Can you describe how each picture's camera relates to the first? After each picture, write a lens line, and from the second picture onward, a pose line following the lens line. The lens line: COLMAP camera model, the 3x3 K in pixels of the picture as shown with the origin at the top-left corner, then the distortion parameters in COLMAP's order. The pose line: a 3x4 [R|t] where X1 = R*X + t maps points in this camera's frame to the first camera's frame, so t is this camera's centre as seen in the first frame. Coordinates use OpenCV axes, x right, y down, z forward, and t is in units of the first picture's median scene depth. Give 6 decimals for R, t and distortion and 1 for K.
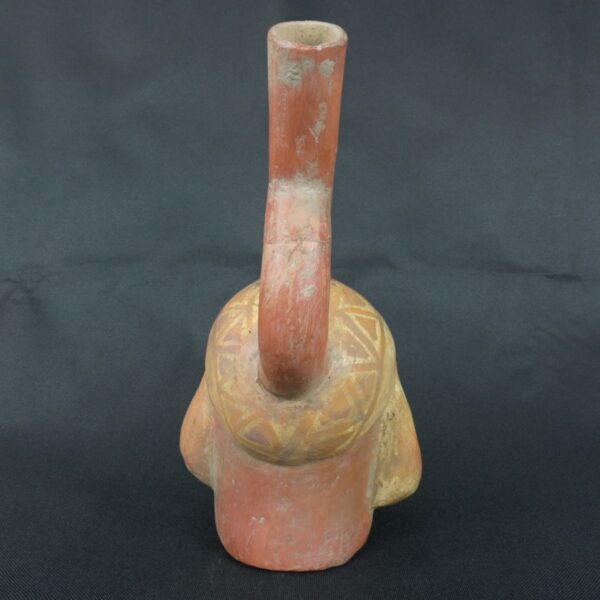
lens RADIAL K [[624.5, 0, 295.0], [0, 624.5, 299.3], [0, 0, 1]] dist [0.021251, 0.000000]
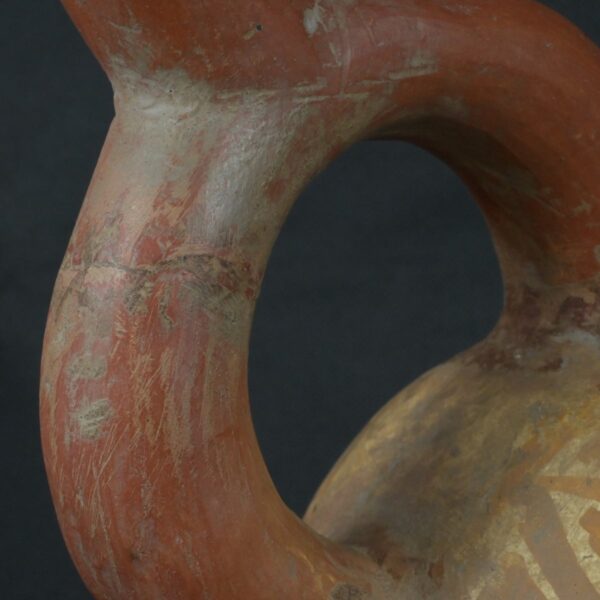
lens RADIAL K [[1977.7, 0, 299.5], [0, 1977.7, 300.1], [0, 0, 1]] dist [0.002414, 0.000000]
pose [[0.588048, 0.073725, -0.805459, 0.758165], [-0.053284, 0.997205, 0.052374, -0.111295], [0.807069, 0.012120, 0.590332, 0.387654]]
